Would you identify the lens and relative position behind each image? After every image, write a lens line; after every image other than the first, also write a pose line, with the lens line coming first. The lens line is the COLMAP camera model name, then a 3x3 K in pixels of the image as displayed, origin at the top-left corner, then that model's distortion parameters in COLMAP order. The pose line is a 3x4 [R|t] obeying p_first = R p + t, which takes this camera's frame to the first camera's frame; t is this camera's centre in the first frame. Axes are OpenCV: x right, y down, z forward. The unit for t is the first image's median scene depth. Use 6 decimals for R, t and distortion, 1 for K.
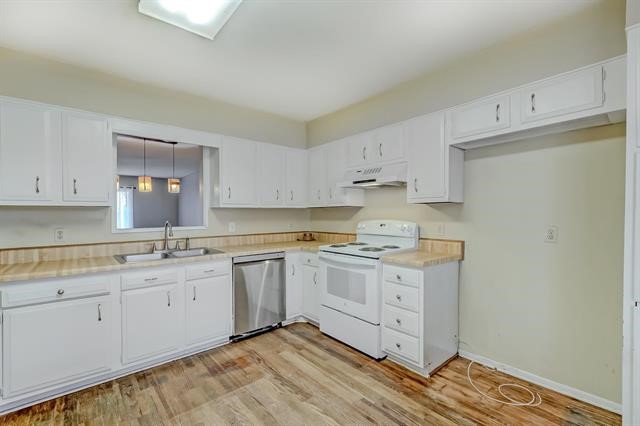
lens RADIAL K [[286.2, 0, 320.0], [0, 286.2, 215.6], [0, 0, 1]] dist [0.009875, -0.000830]
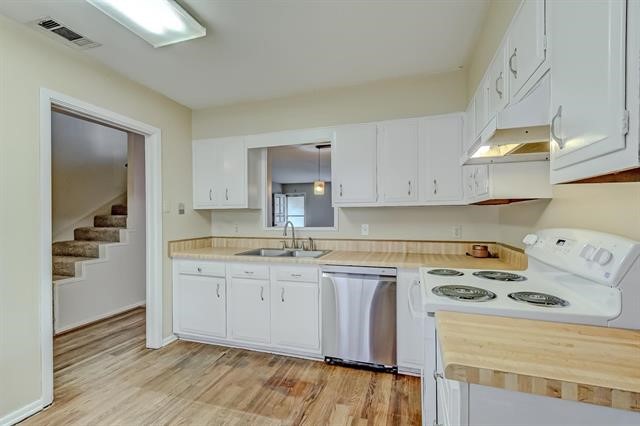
lens RADIAL K [[286.2, 0, 319.7], [0, 286.2, 215.7], [0, 0, 1]] dist [0.009875, -0.000830]
pose [[0.520110, 0.002651, -0.854095, 0.447420], [-0.002767, 0.999995, 0.001419, -0.003341], [0.854095, 0.001625, 0.520114, 0.560017]]
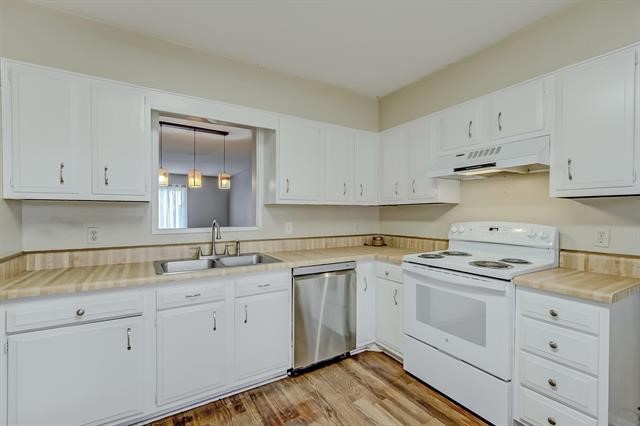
lens RADIAL K [[286.2, 0, 320.2], [0, 286.2, 216.0], [0, 0, 1]] dist [0.009875, -0.000830]
pose [[0.987950, 0.008789, -0.154523, -0.115421], [-0.008468, 0.999960, 0.002741, 0.002611], [0.154541, -0.001399, 0.987985, 0.252591]]
